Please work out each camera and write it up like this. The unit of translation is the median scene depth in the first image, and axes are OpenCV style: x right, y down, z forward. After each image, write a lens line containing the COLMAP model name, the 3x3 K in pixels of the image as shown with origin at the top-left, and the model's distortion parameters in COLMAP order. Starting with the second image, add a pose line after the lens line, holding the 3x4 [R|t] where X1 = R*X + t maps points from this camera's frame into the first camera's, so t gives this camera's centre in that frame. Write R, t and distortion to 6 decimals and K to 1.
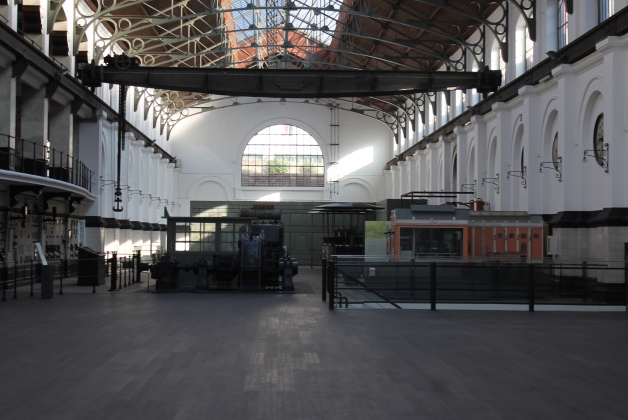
lens RADIAL K [[1099.6, 0, 314.0], [0, 1099.6, 210.0], [0, 0, 1]] dist [-0.064680, 0.020466]
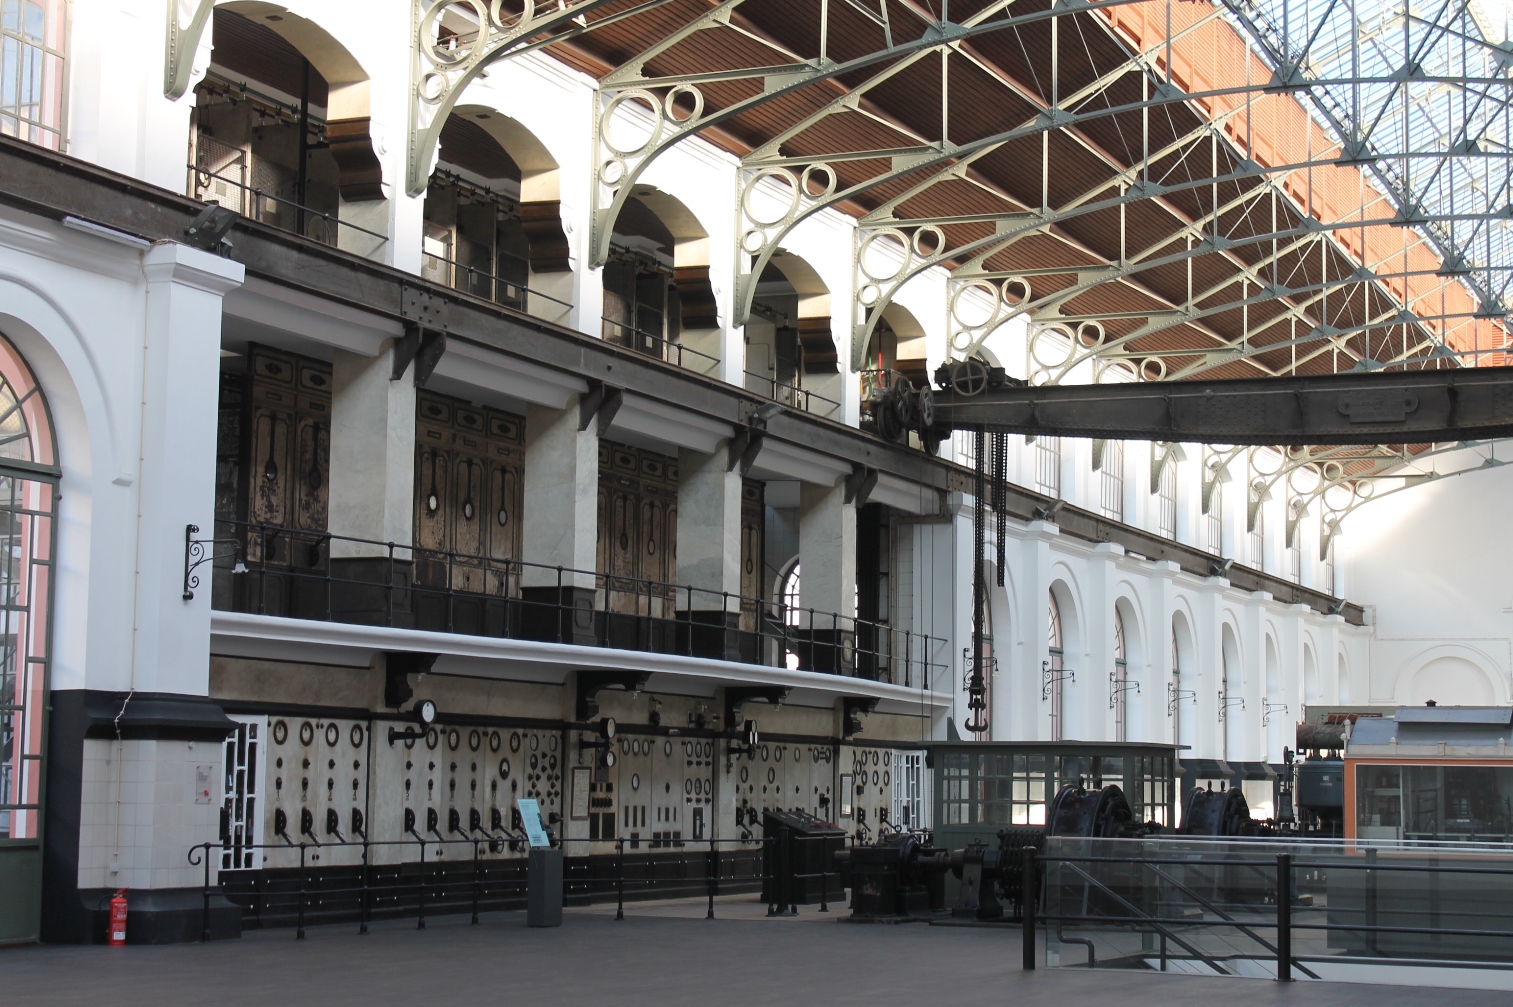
lens RADIAL K [[2649.2, 0, 756.5], [0, 2649.2, 503.5], [0, 0, 1]] dist [-0.064680, 0.020466]
pose [[0.895225, -0.039960, -0.443819, 0.206283], [0.001078, 0.996162, -0.087518, 0.003133], [0.445613, 0.077870, 0.891833, 0.049519]]
